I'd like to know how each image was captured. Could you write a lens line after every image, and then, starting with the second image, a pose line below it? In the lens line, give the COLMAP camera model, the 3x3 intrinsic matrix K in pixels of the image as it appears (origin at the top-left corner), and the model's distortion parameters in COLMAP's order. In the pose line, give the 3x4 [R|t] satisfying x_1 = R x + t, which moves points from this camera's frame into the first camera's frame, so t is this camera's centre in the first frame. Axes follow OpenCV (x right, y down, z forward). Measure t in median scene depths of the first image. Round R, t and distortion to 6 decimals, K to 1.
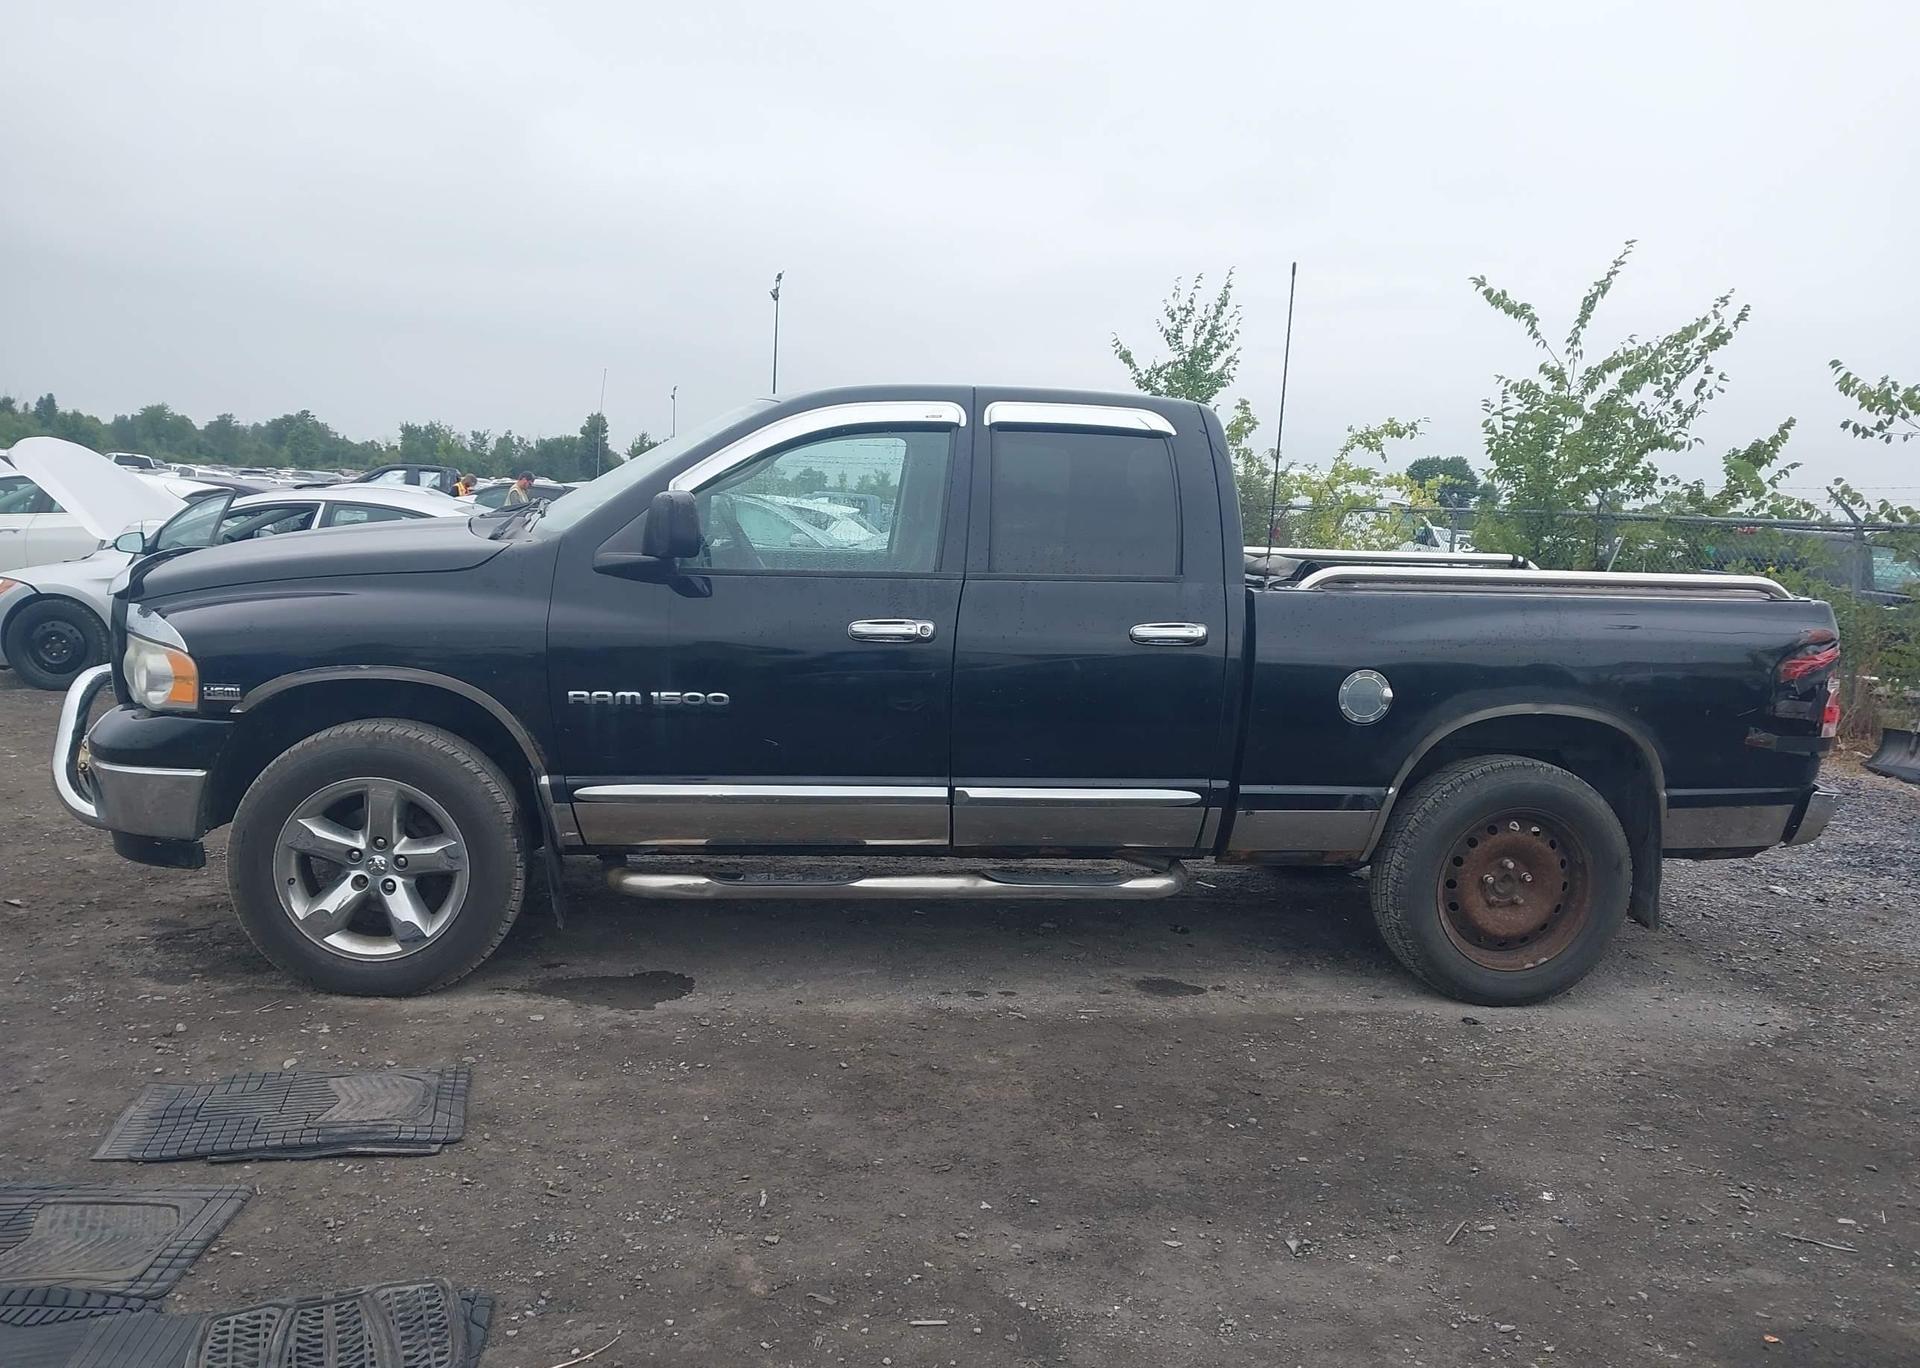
lens RADIAL K [[1543.2, 0, 972.2], [0, 1543.2, 640.8], [0, 0, 1]] dist [0.011531, -0.009009]
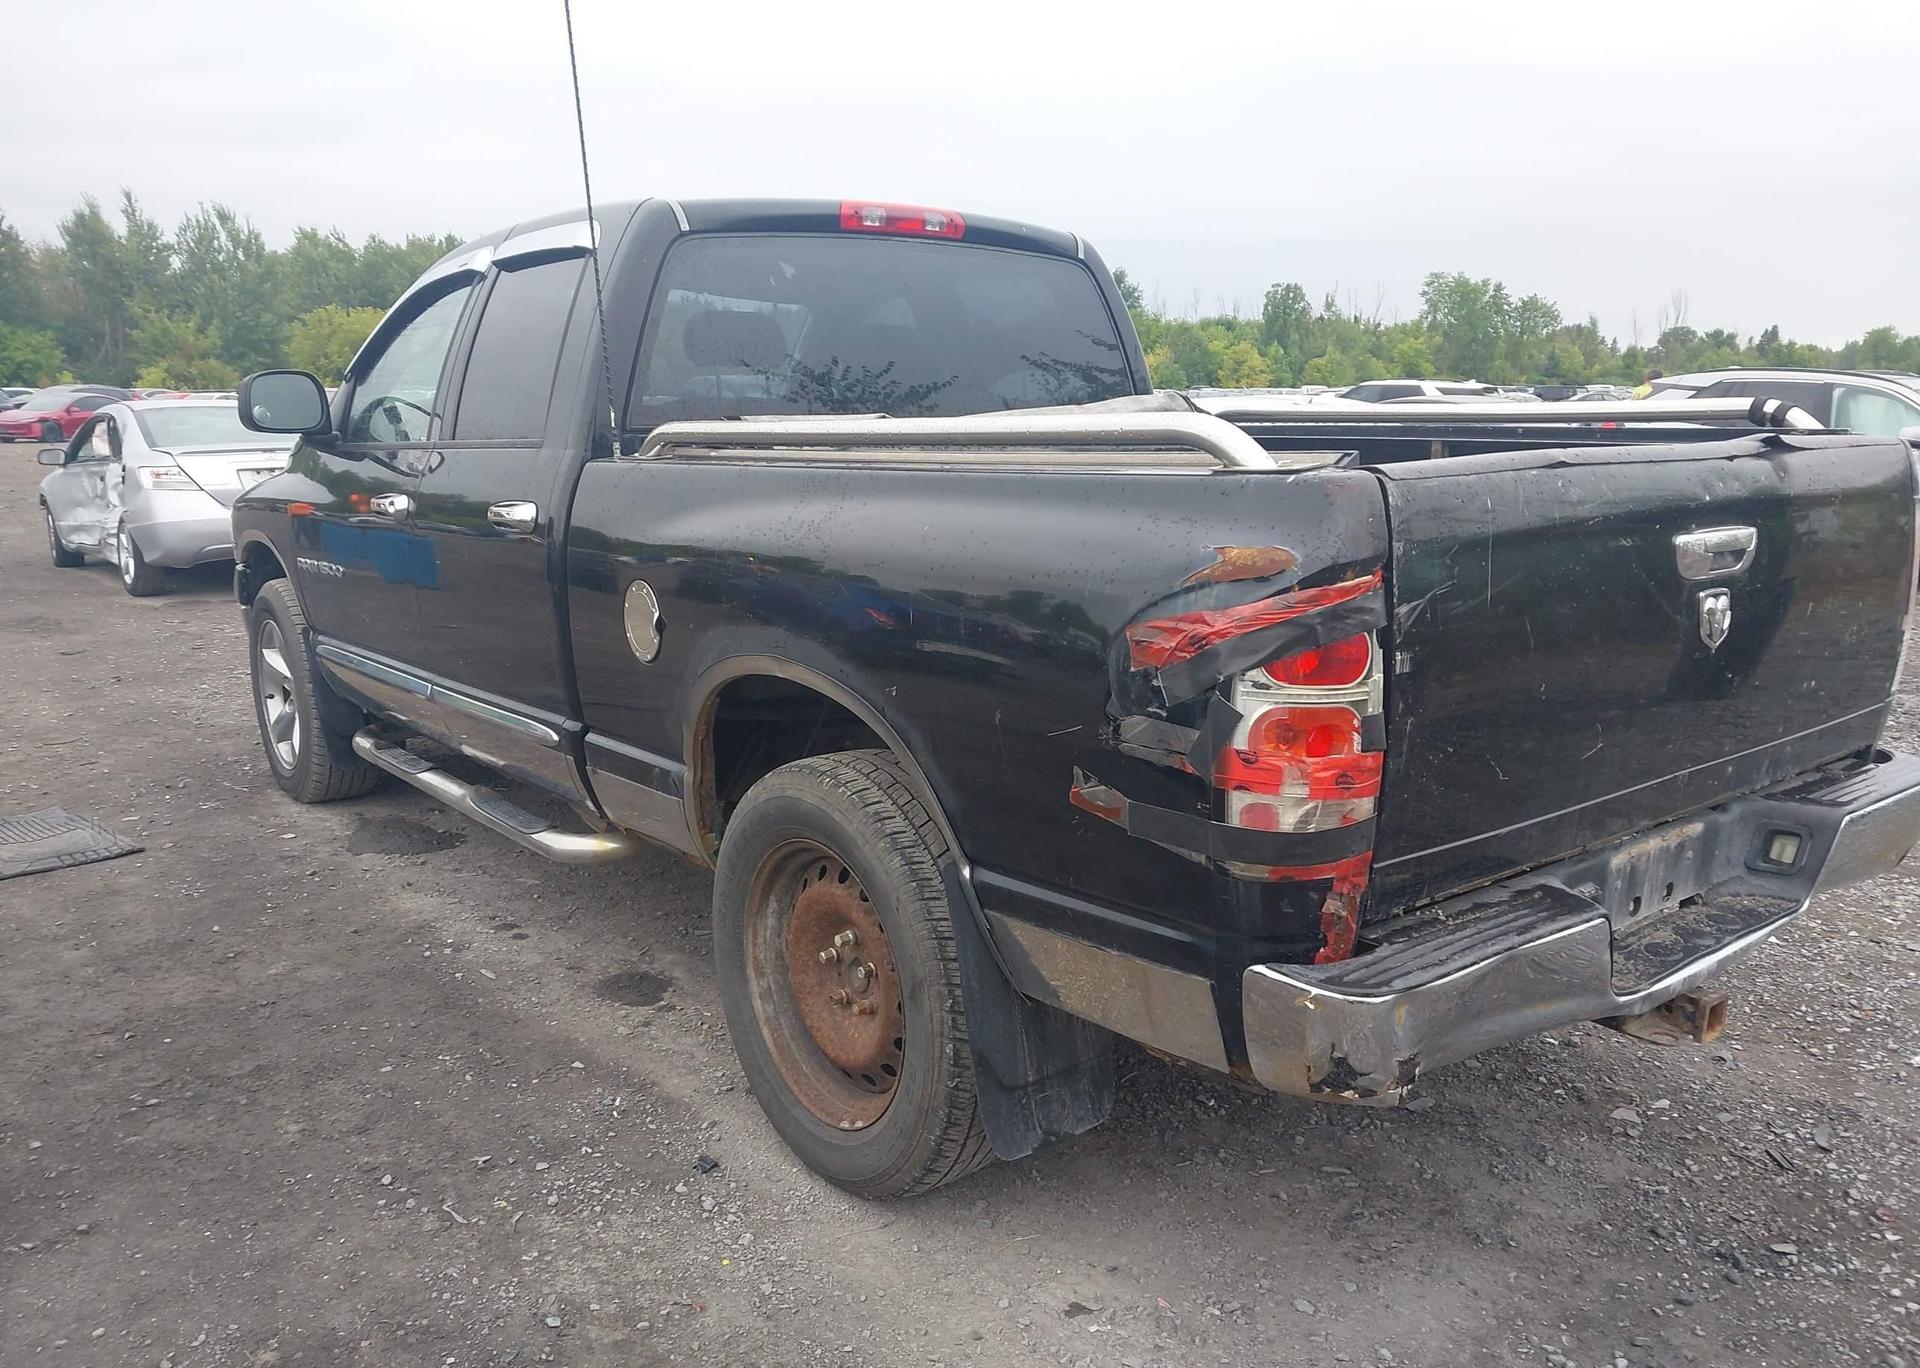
lens RADIAL K [[1530.5, 0, 964.8], [0, 1530.5, 688.0], [0, 0, 1]] dist [0.016079, -0.011917]
pose [[0.507309, 0.111423, -0.854530, 0.890916], [-0.046282, 0.993698, 0.102093, -0.008096], [0.860520, -0.012243, 0.509269, 0.797141]]
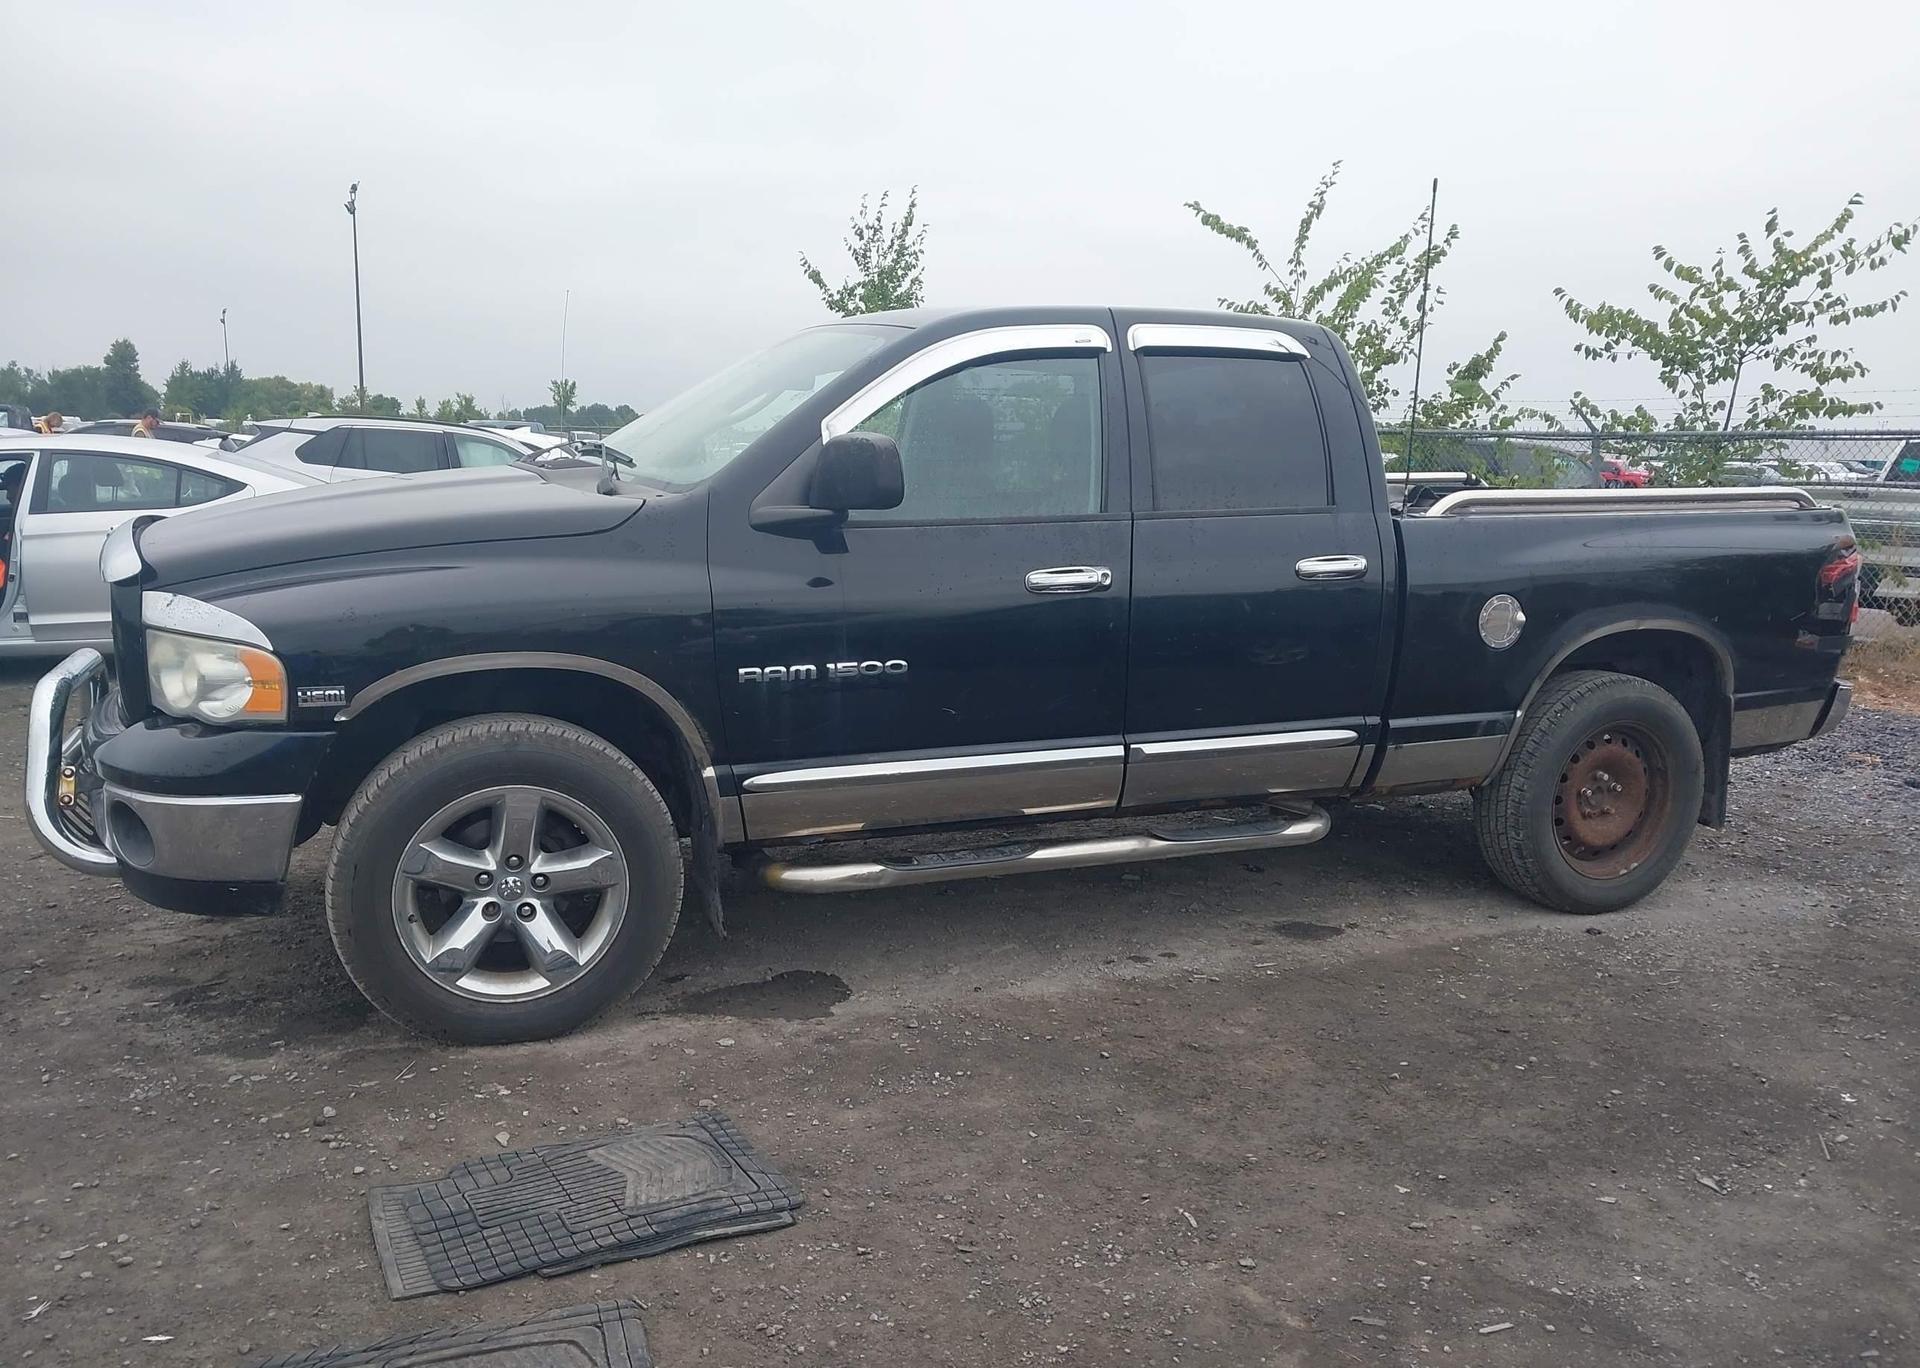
lens RADIAL K [[1530.5, 0, 964.8], [0, 1530.5, 688.0], [0, 0, 1]] dist [0.016079, -0.011917]
pose [[0.965261, -0.066118, 0.252782, -0.333574], [0.045809, 0.995293, 0.085406, -0.022201], [-0.257239, -0.070860, 0.963746, 0.134173]]
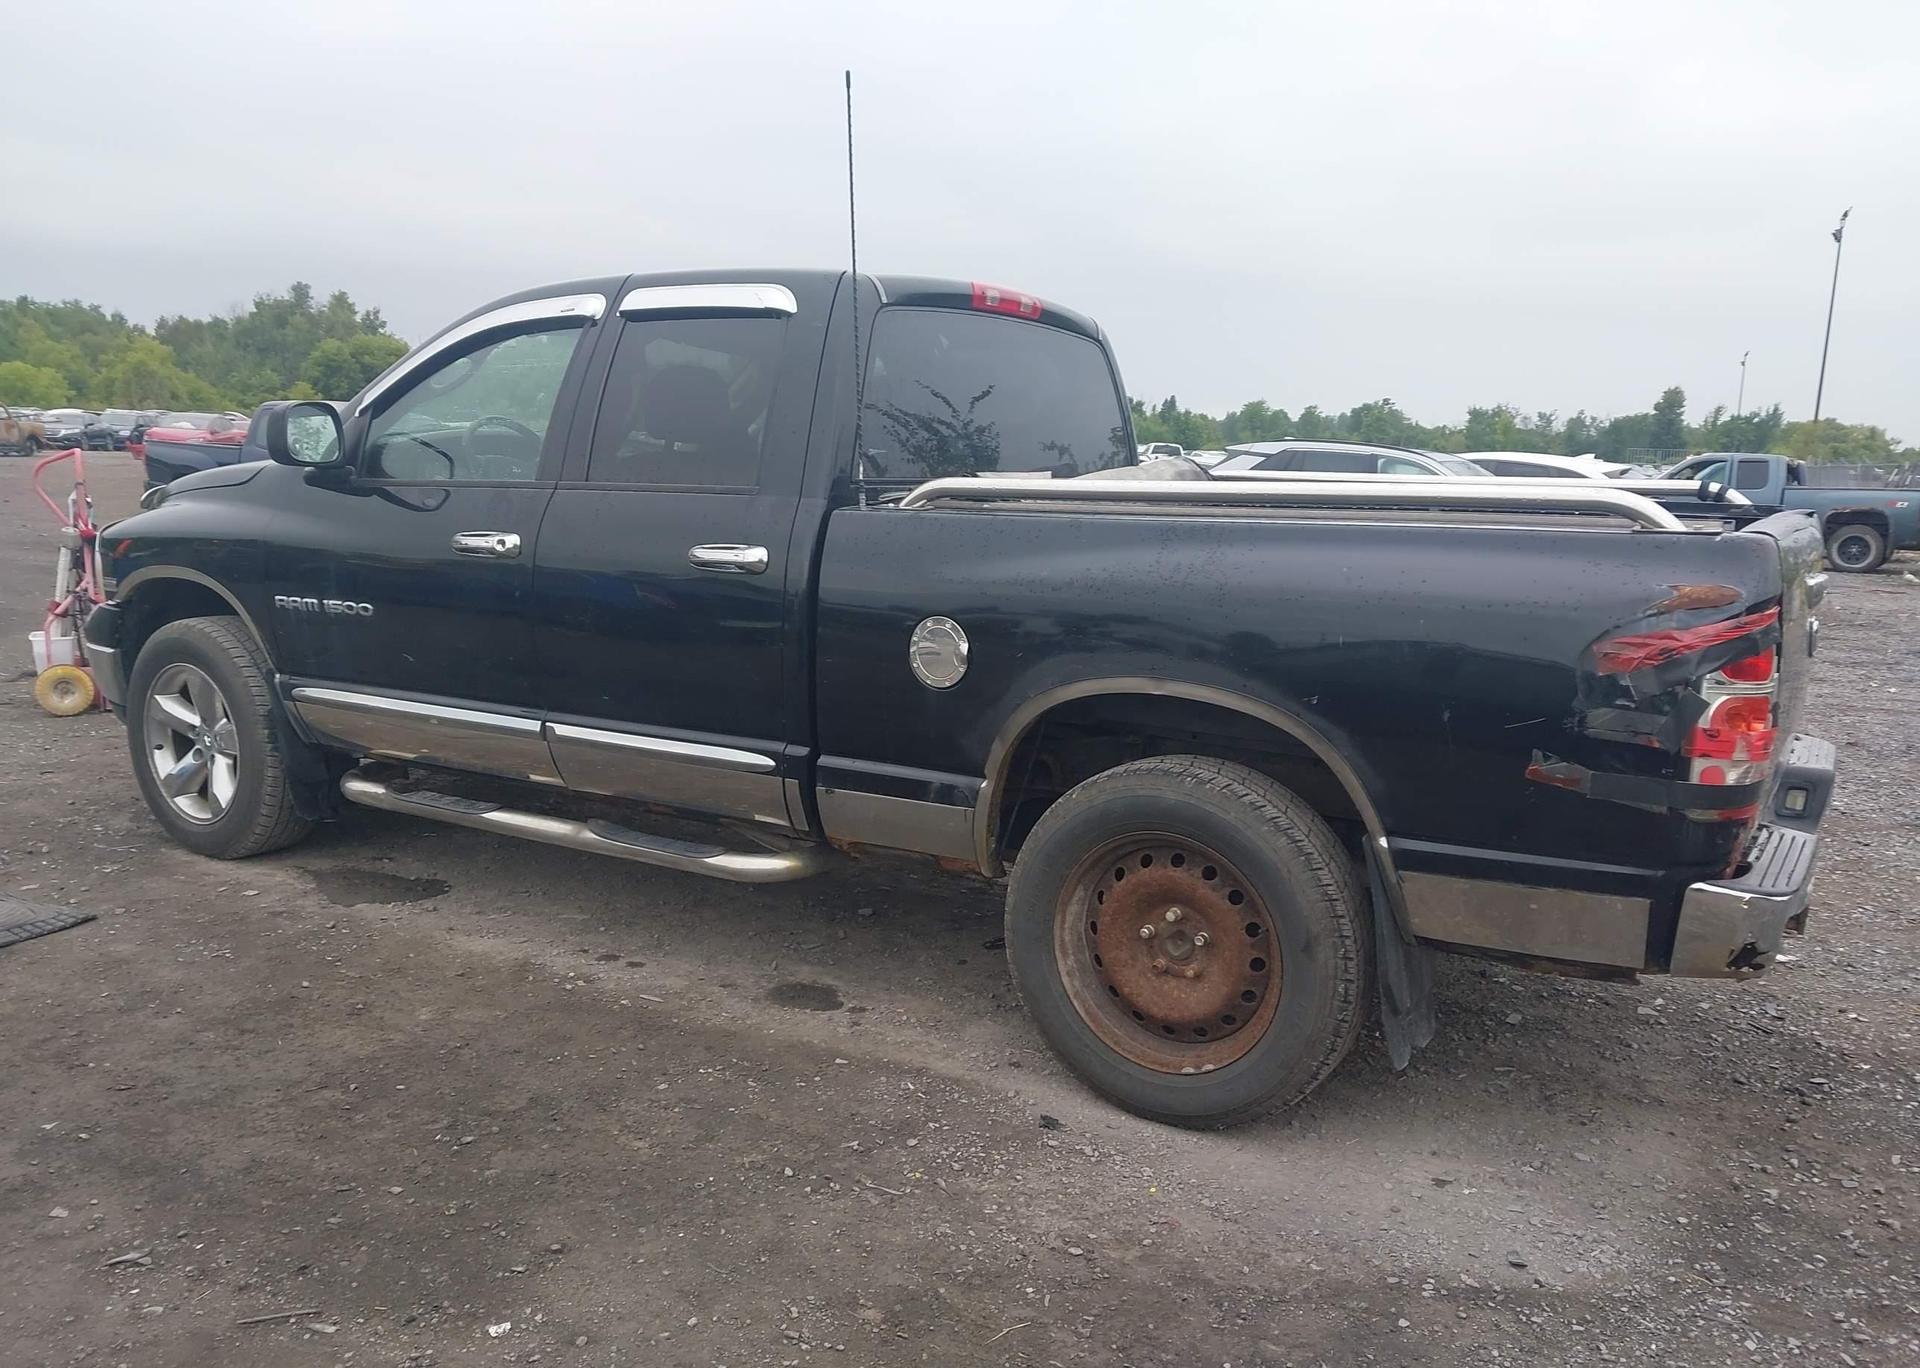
lens RADIAL K [[1517.1, 0, 975.9], [0, 1517.1, 680.0], [0, 0, 1]] dist [0.065116, -0.108984]
pose [[0.774766, 0.071366, -0.628207, 0.732762], [-0.048650, 0.997392, 0.053307, 0.010555], [0.630373, -0.010738, 0.776218, 0.454337]]
